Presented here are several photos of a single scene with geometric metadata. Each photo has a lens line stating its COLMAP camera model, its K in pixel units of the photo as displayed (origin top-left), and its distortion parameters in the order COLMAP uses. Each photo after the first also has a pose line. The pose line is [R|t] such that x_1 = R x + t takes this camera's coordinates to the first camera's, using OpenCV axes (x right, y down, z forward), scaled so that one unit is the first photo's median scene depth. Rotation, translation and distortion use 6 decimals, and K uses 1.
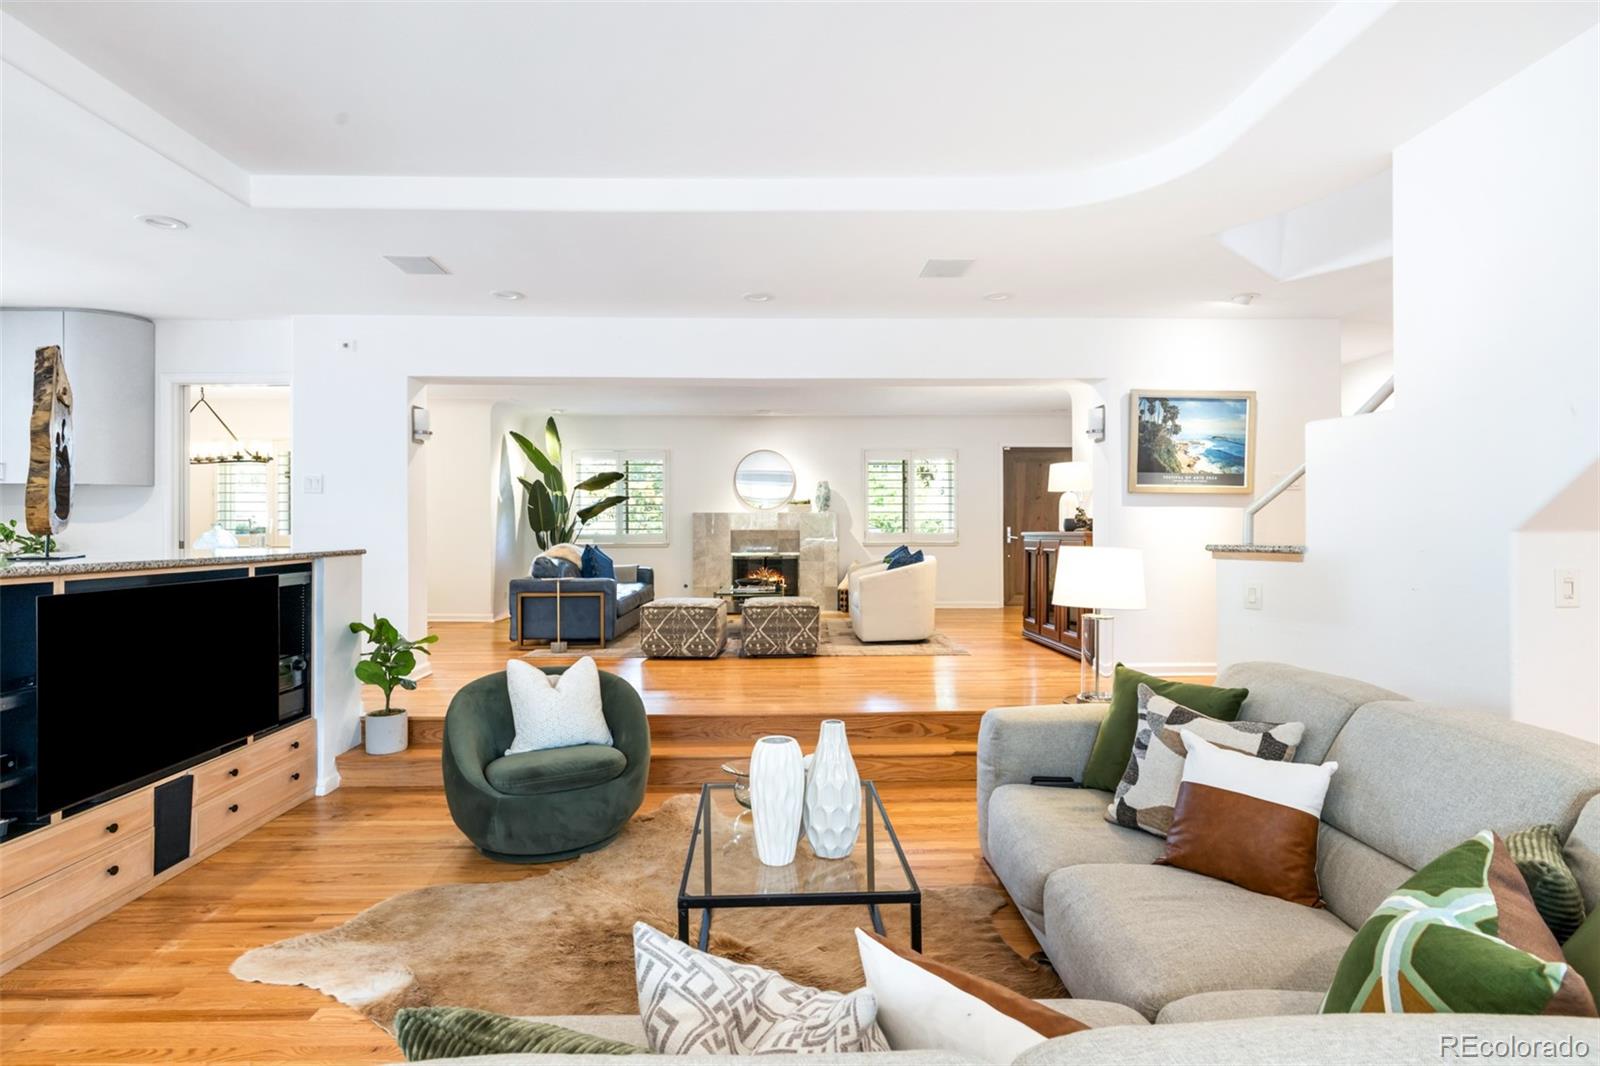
lens RADIAL K [[808.6, 0, 802.1], [0, 808.6, 528.8], [0, 0, 1]] dist [-0.001211, -0.000018]
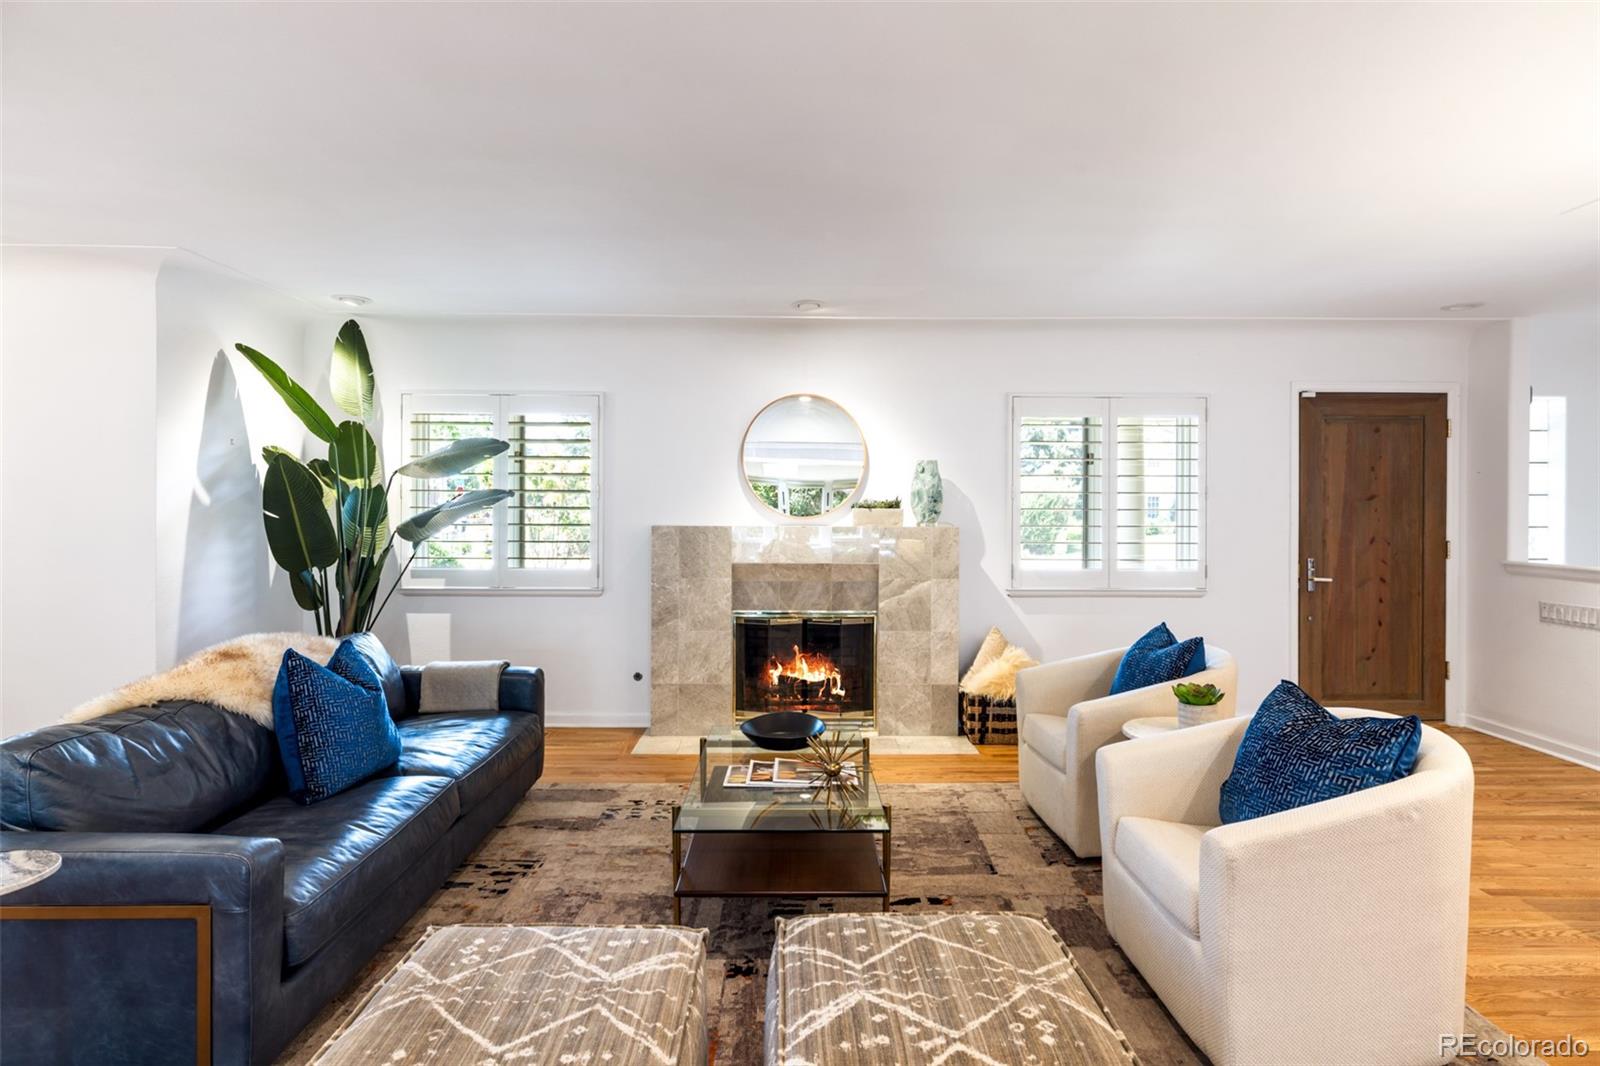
lens RADIAL K [[855.2, 0, 785.0], [0, 855.2, 522.0], [0, 0, 1]] dist [0.001399, -0.000037]
pose [[0.999435, 0.007696, -0.032723, -0.041314], [-0.007216, 0.999865, 0.014746, -0.030044], [0.032832, -0.014501, 0.999356, 0.504034]]
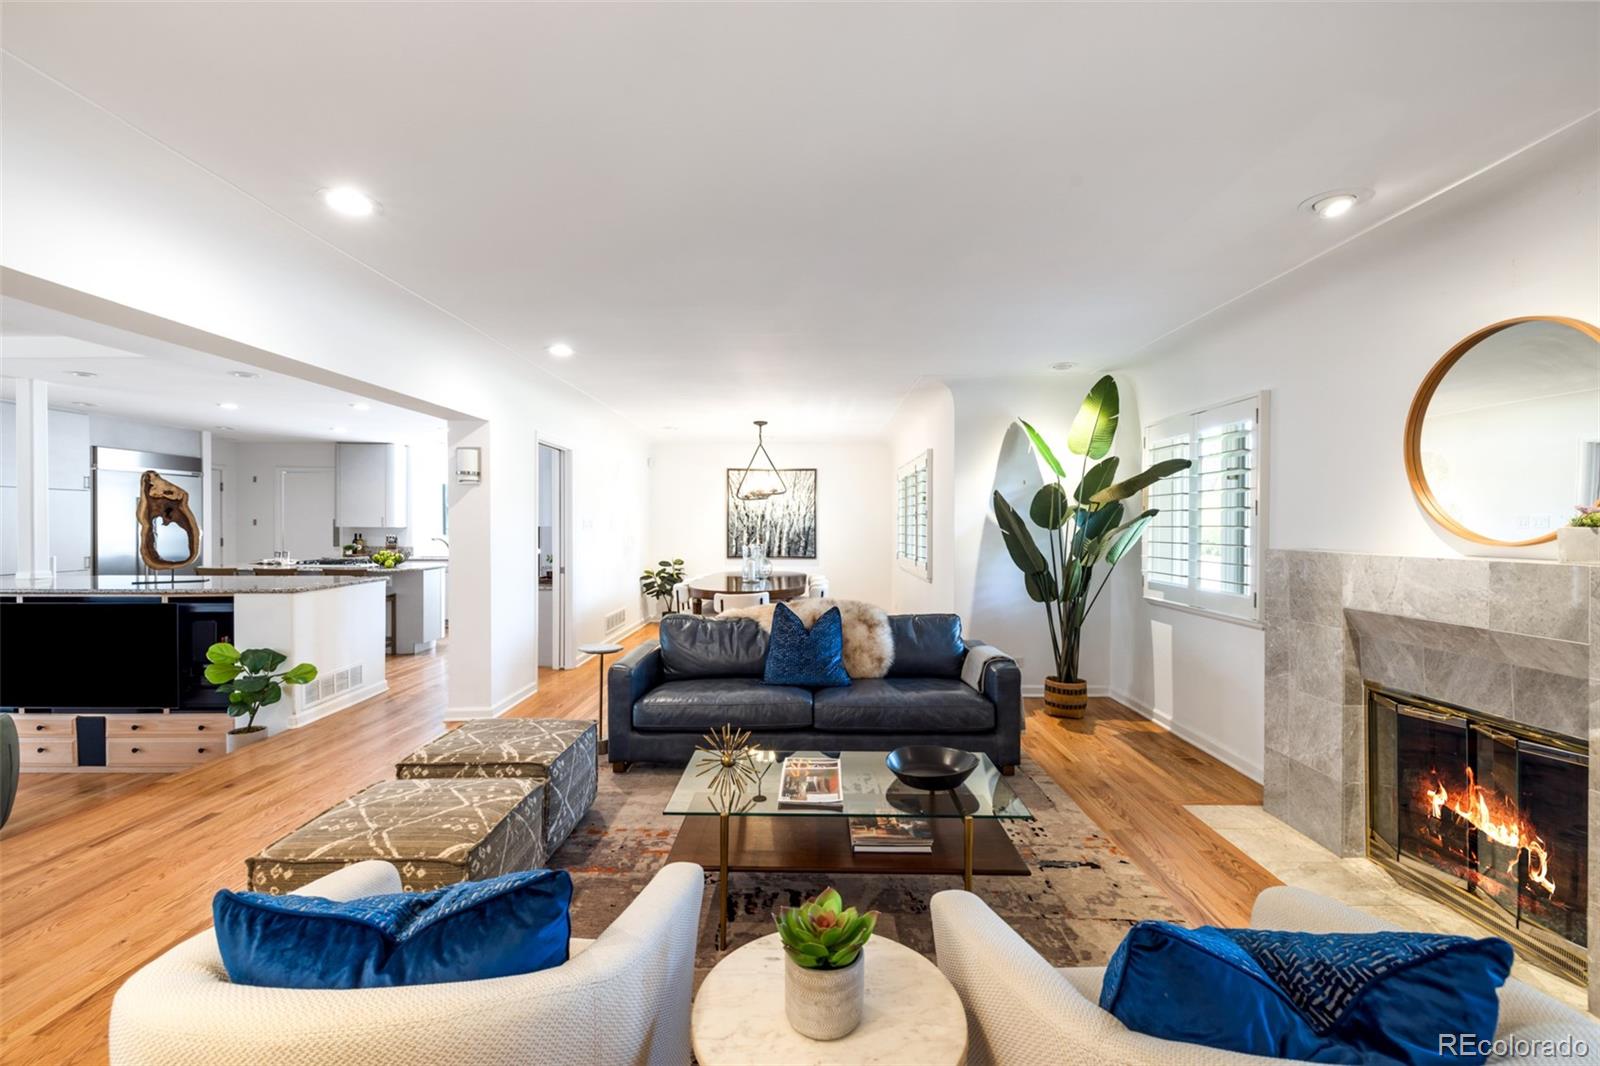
lens RADIAL K [[679.4, 0, 798.4], [0, 679.4, 533.3], [0, 0, 1]] dist [0.001702, -0.000101]
pose [[-0.037222, 0.017119, -0.999160, 0.189350], [-0.000186, 0.999853, 0.017138, -0.032760], [0.999307, 0.000824, -0.037213, 0.789645]]
